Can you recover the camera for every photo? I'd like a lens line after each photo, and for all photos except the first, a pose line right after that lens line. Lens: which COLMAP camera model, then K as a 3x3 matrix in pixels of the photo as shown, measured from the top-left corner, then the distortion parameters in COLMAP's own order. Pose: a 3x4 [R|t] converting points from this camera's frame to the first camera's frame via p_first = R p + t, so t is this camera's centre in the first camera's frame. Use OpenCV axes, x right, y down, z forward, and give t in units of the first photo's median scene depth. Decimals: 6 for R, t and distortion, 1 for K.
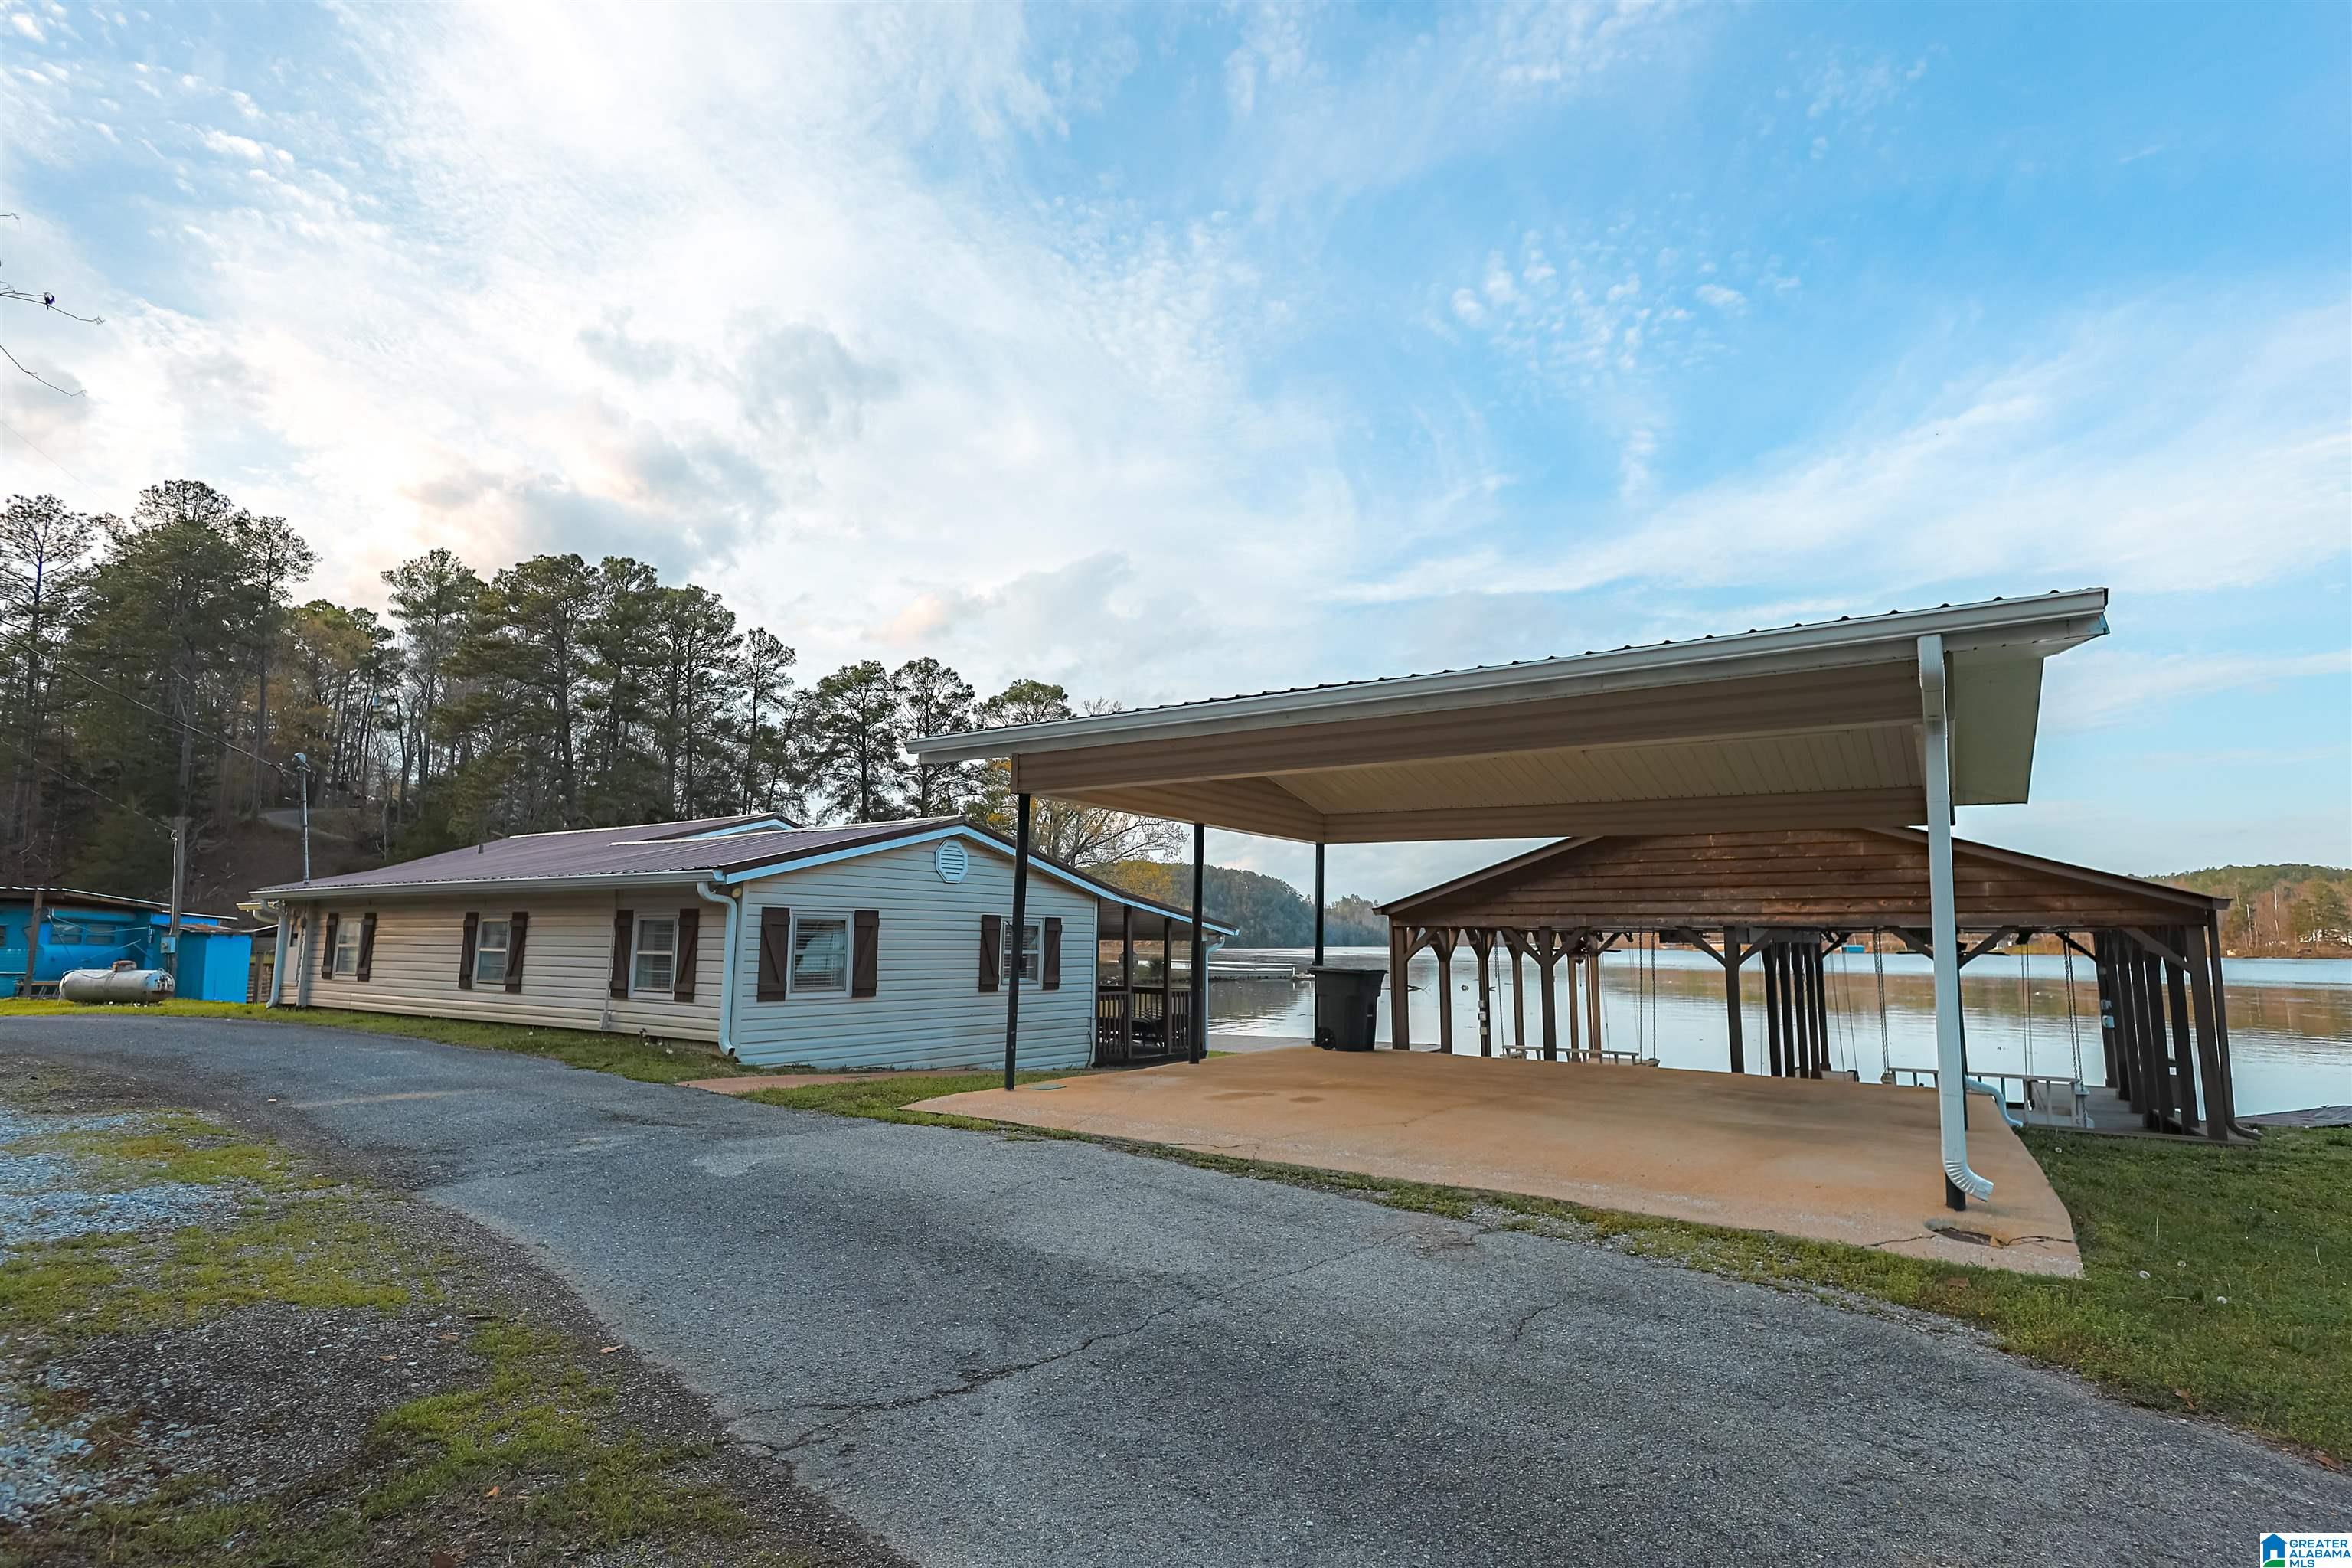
lens RADIAL K [[1164.2, 0, 1163.9], [0, 1164.2, 794.0], [0, 0, 1]] dist [0.000883, 0.000285]
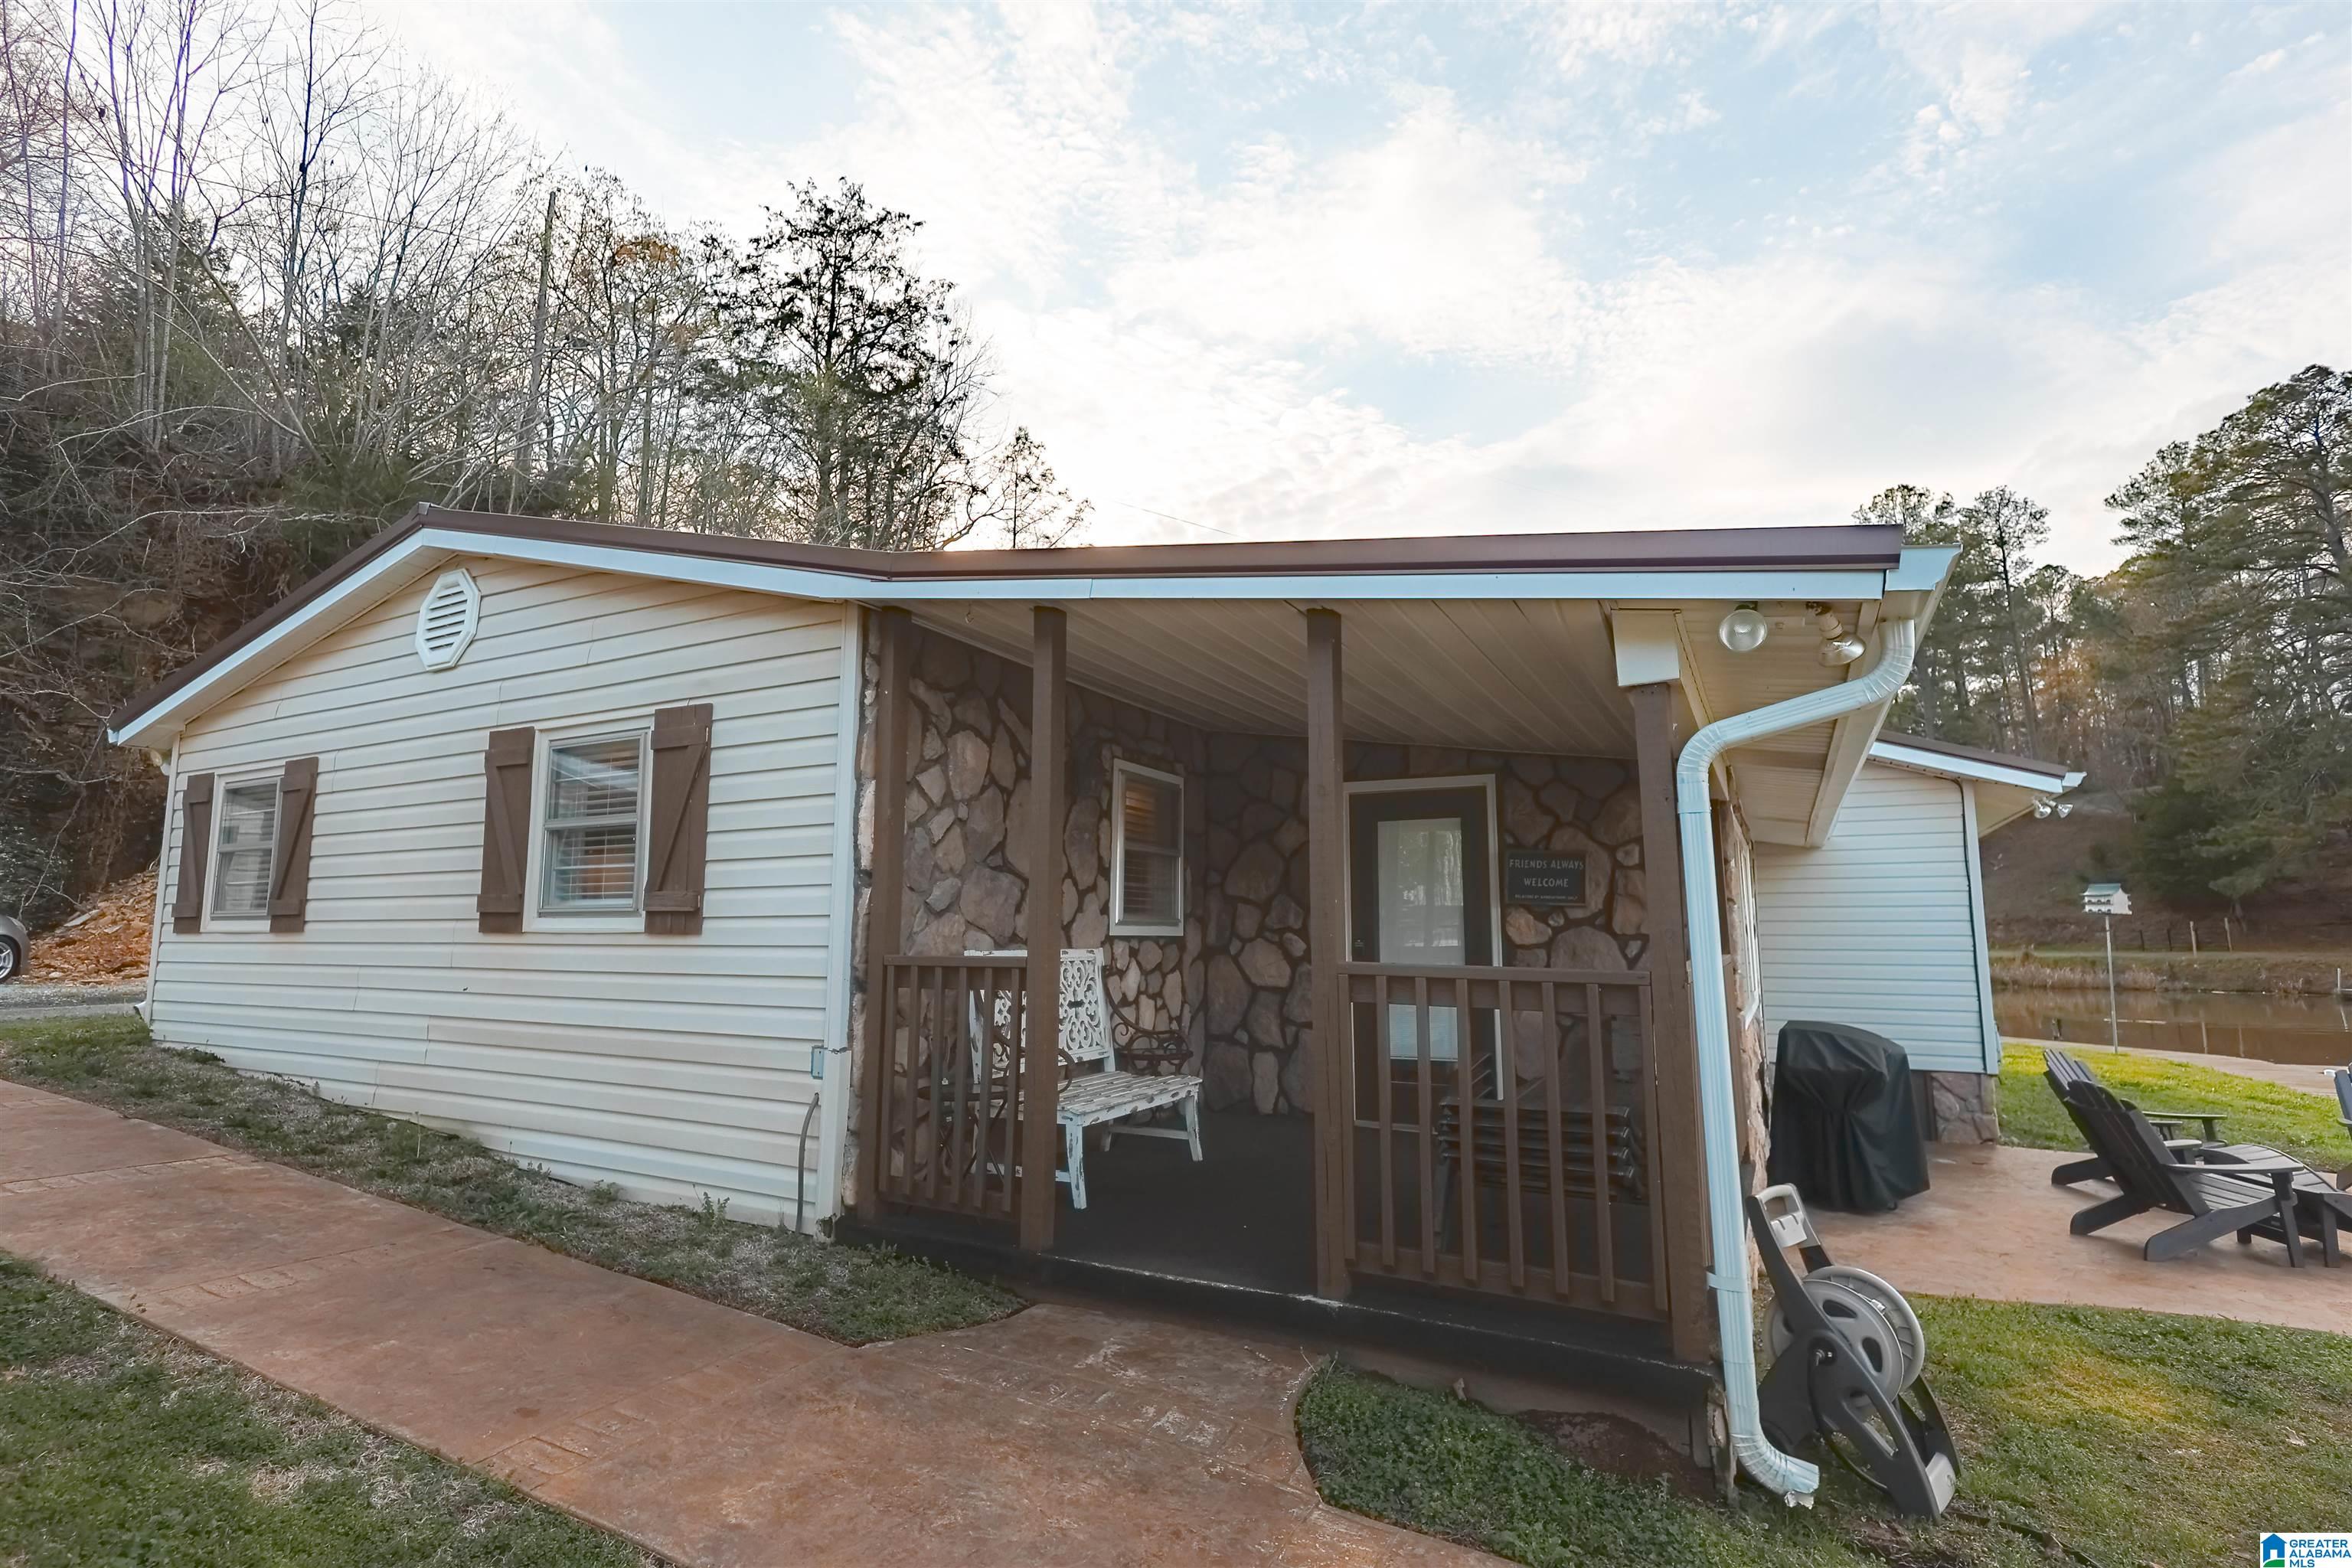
lens RADIAL K [[1164.2, 0, 1177.0], [0, 1164.2, 786.4], [0, 0, 1]] dist [0.000883, 0.000285]
pose [[0.110370, -0.138912, -0.984135, 0.274940], [0.118863, 0.984923, -0.125693, 0.222193], [0.986757, -0.103105, 0.125217, 1.326148]]
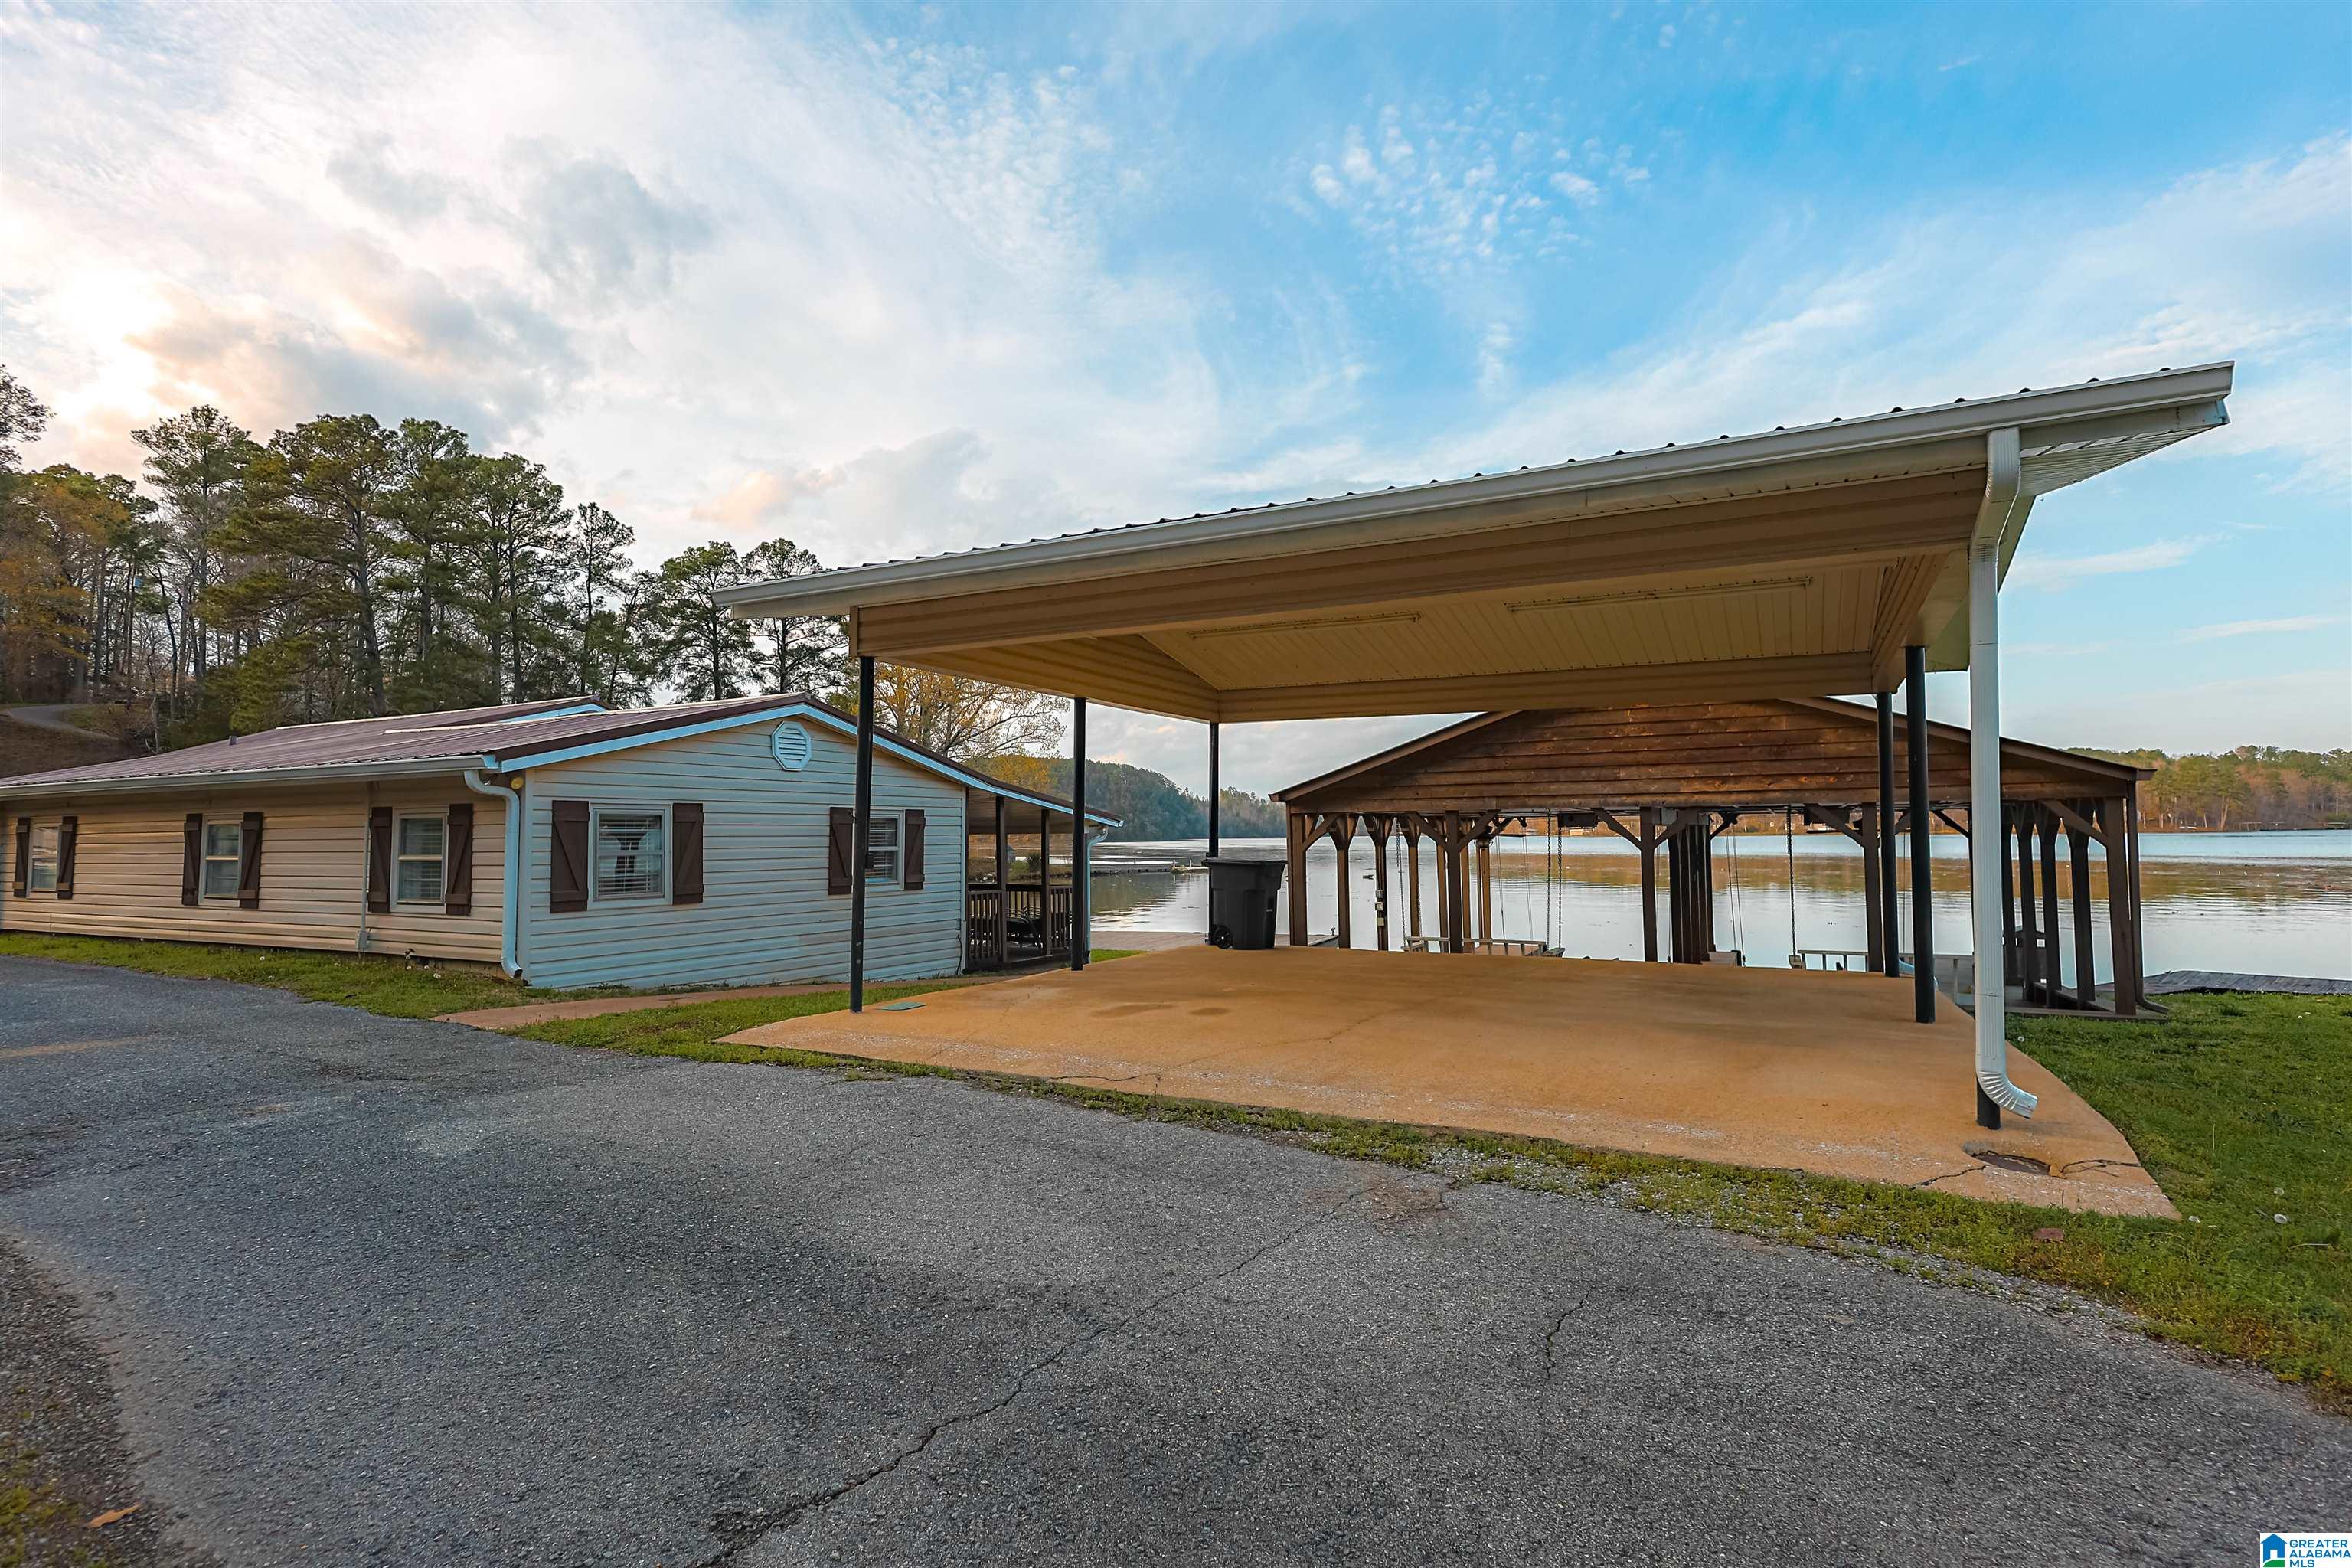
lens RADIAL K [[1164.2, 0, 1184.6], [0, 1164.2, 779.4], [0, 0, 1]] dist [0.000883, 0.000285]
pose [[0.992389, -0.011521, 0.122601, 0.000383], [0.001975, 0.996975, 0.077702, 0.017886], [-0.123126, -0.076868, 0.989410, 0.119738]]
